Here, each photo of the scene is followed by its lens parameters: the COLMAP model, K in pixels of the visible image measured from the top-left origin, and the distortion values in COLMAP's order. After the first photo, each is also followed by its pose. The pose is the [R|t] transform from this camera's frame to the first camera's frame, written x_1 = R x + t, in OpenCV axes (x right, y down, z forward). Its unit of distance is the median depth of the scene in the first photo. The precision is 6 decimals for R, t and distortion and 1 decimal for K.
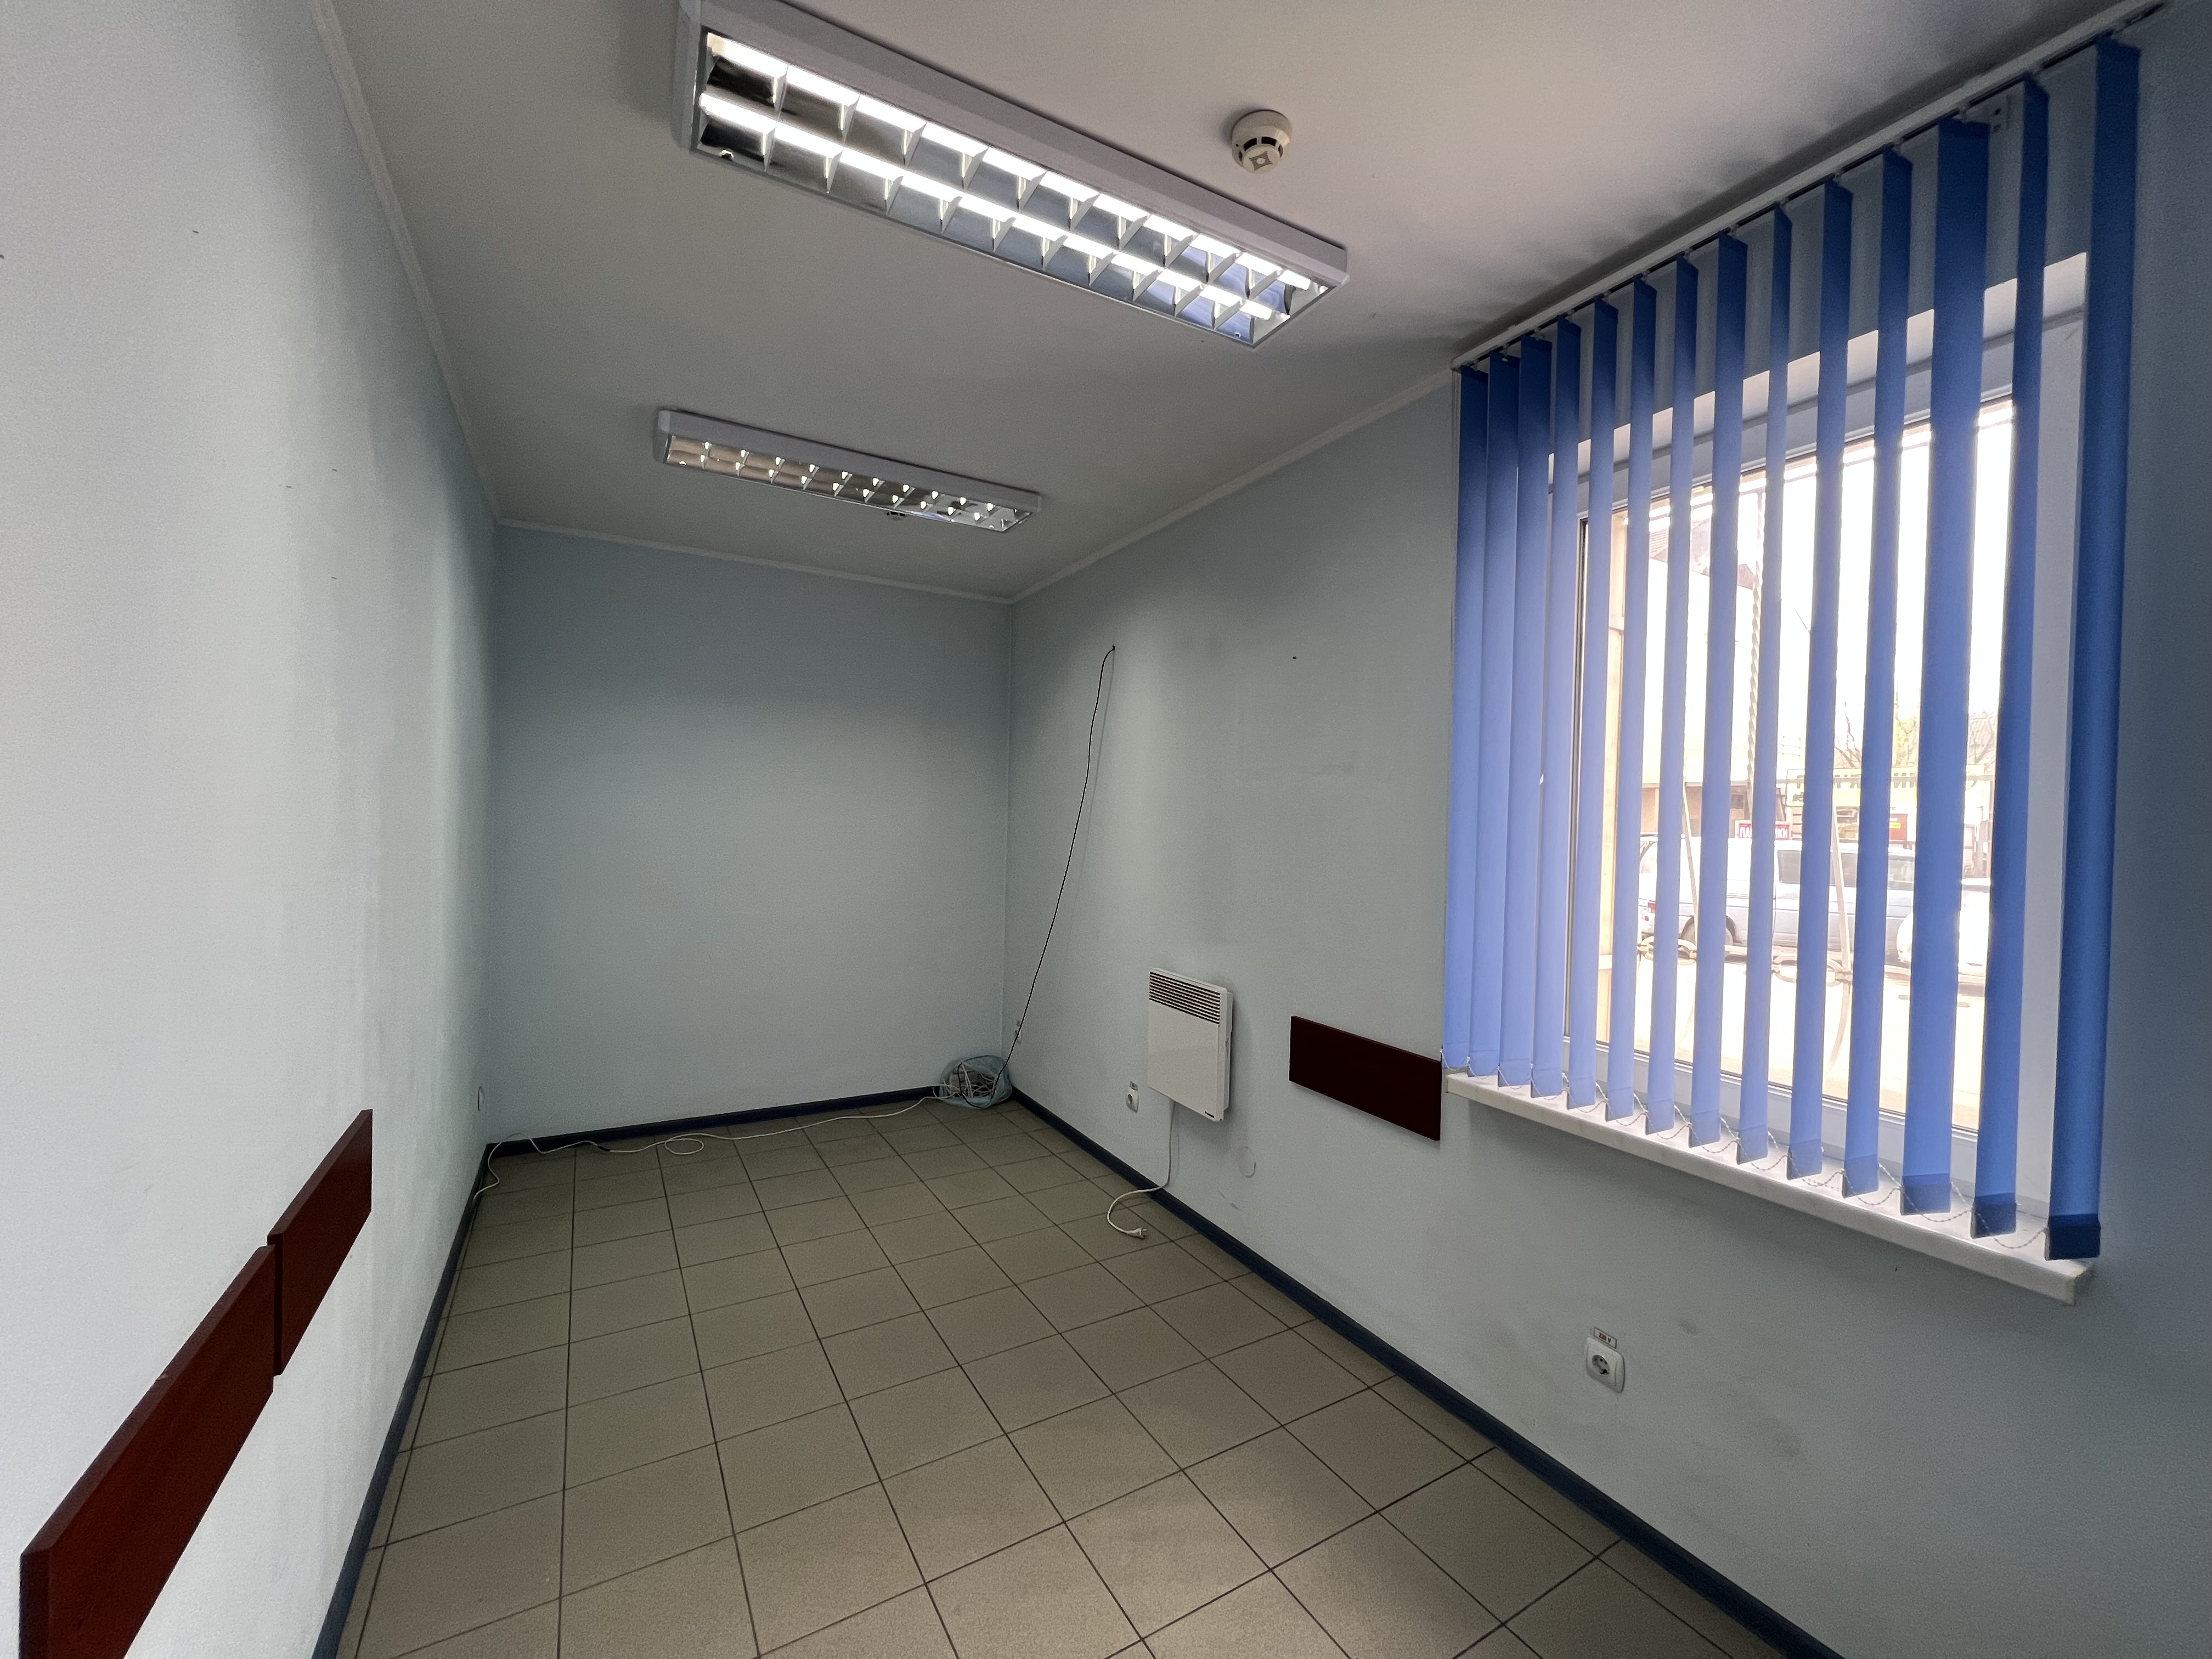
lens RADIAL K [[875.5, 0, 1102.8], [0, 875.5, 833.9], [0, 0, 1]] dist [0.008587, 0.000258]
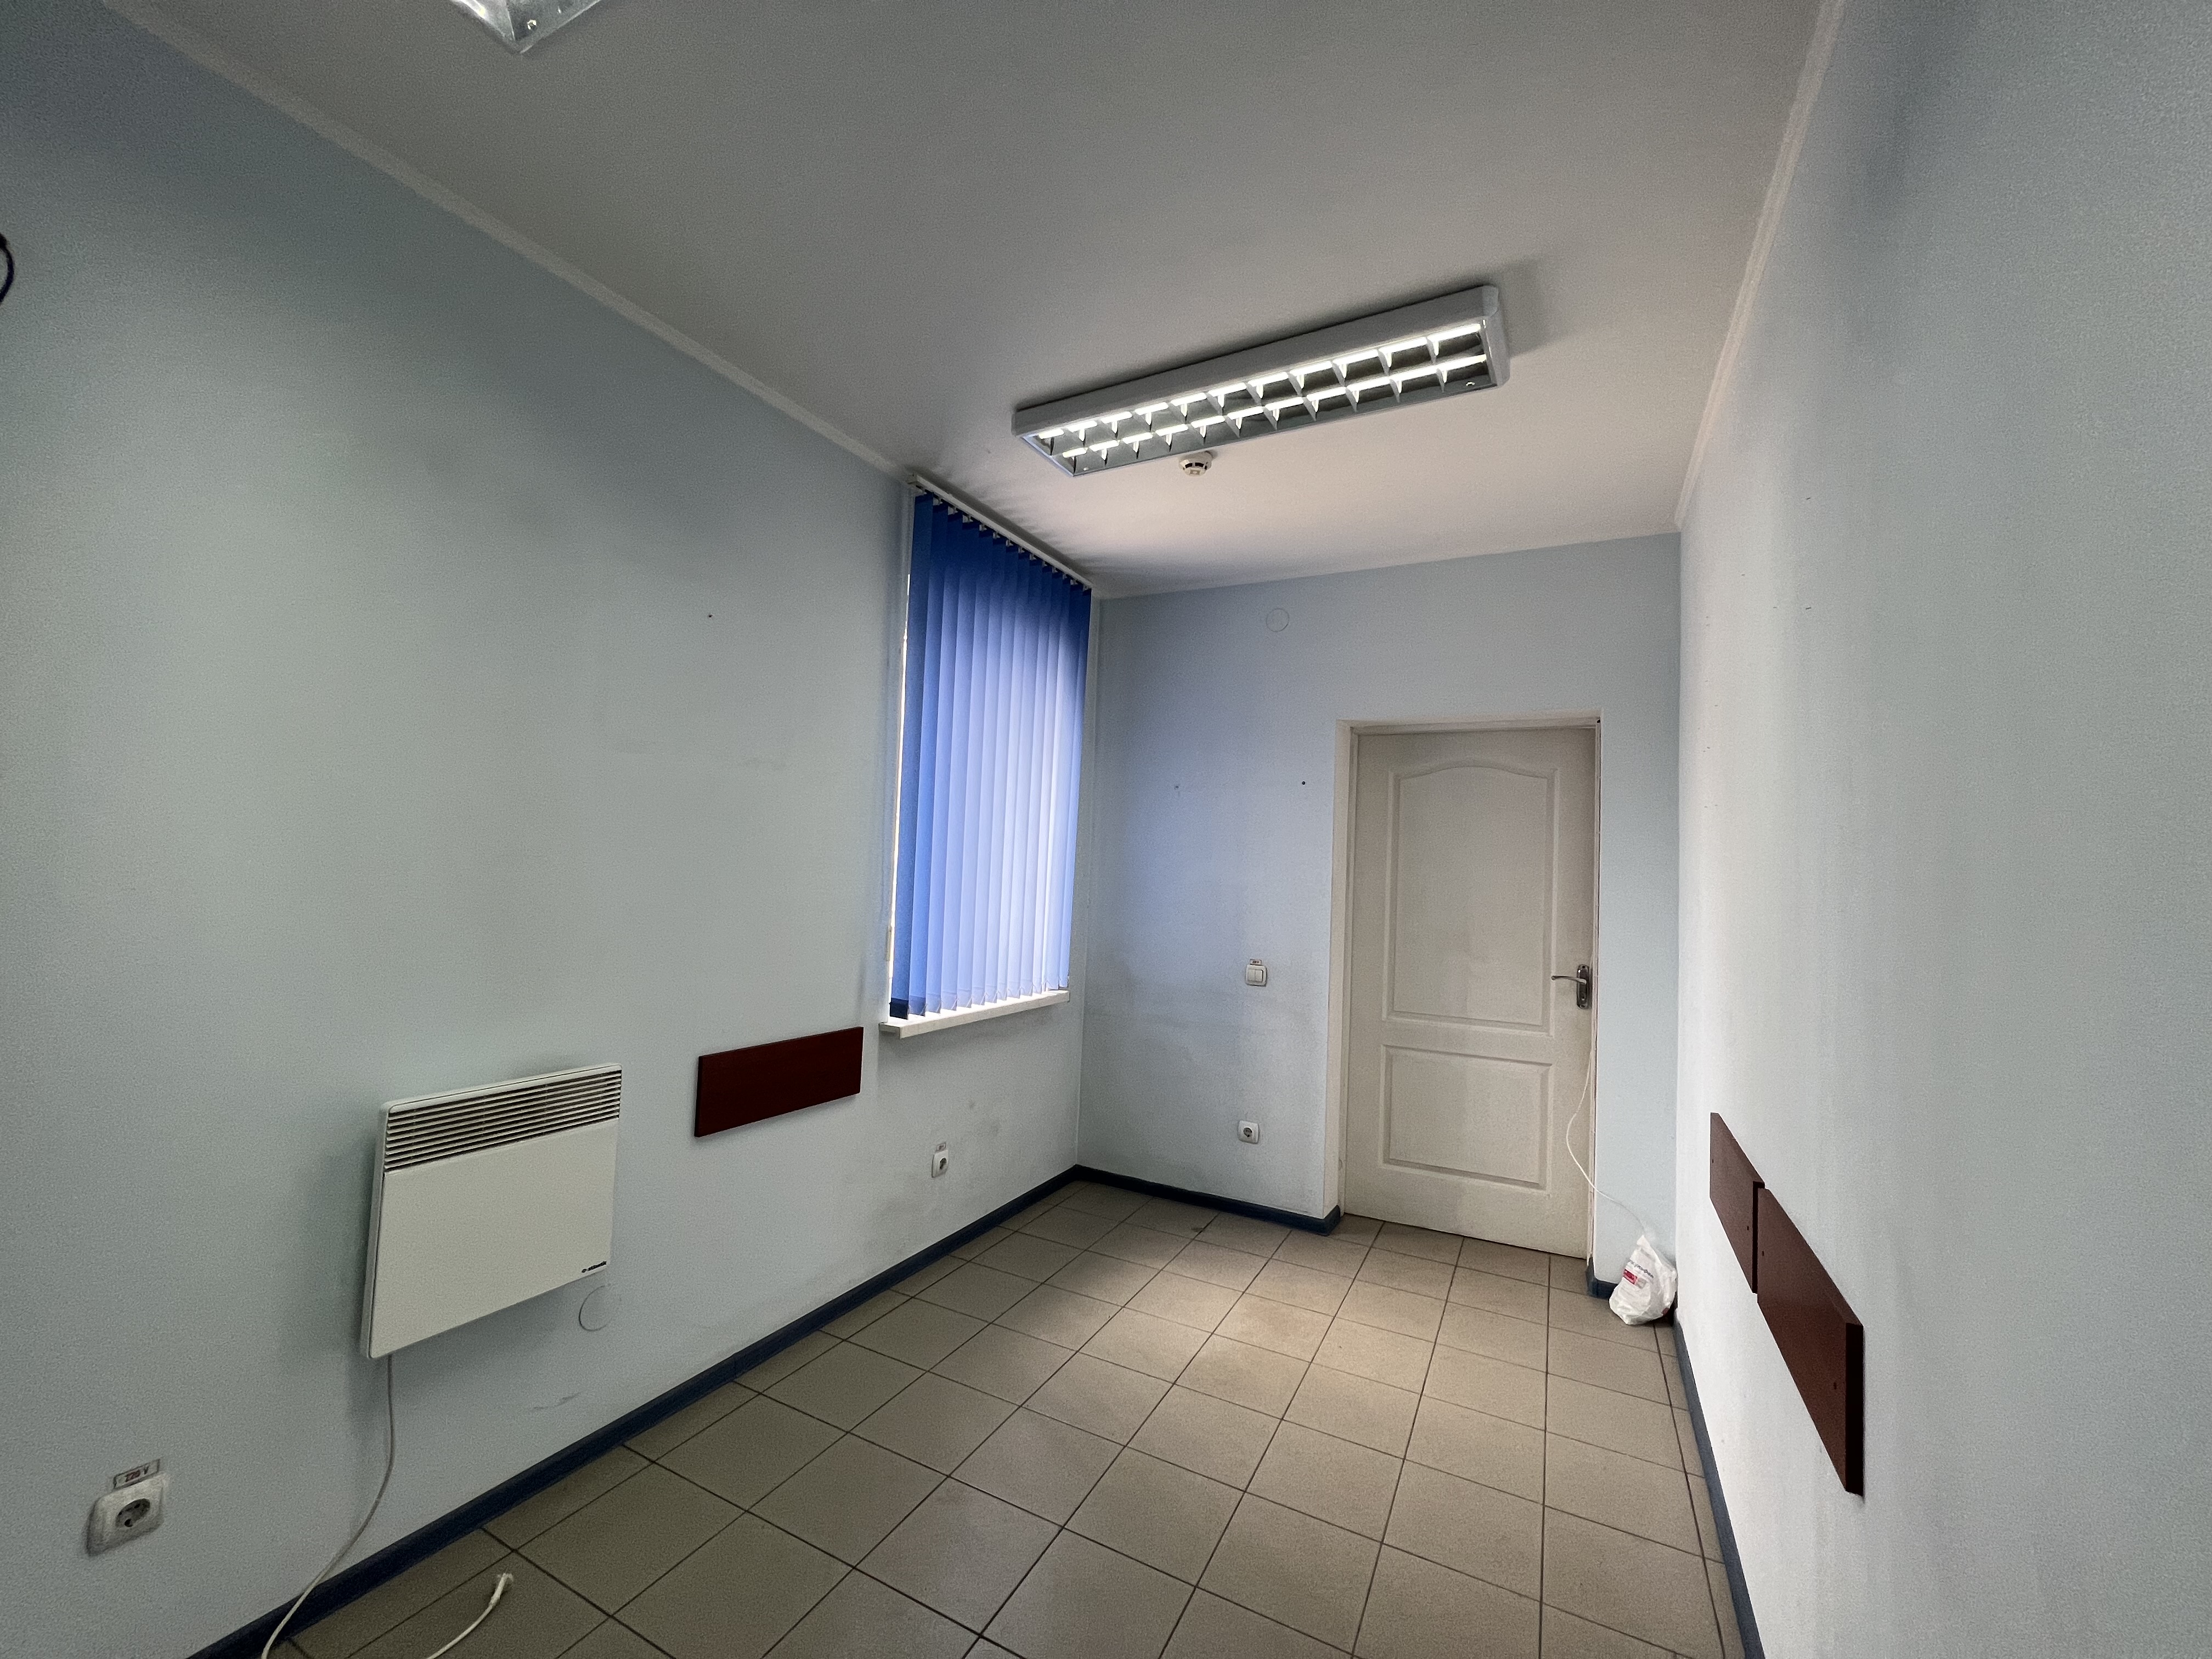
lens RADIAL K [[875.5, 0, 1107.7], [0, 875.5, 826.4], [0, 0, 1]] dist [0.008587, 0.000258]
pose [[-0.530352, -0.007190, 0.847747, -0.823587], [-0.042581, 0.998928, -0.018166, -0.008695], [-0.846708, -0.045733, -0.530089, 1.370273]]
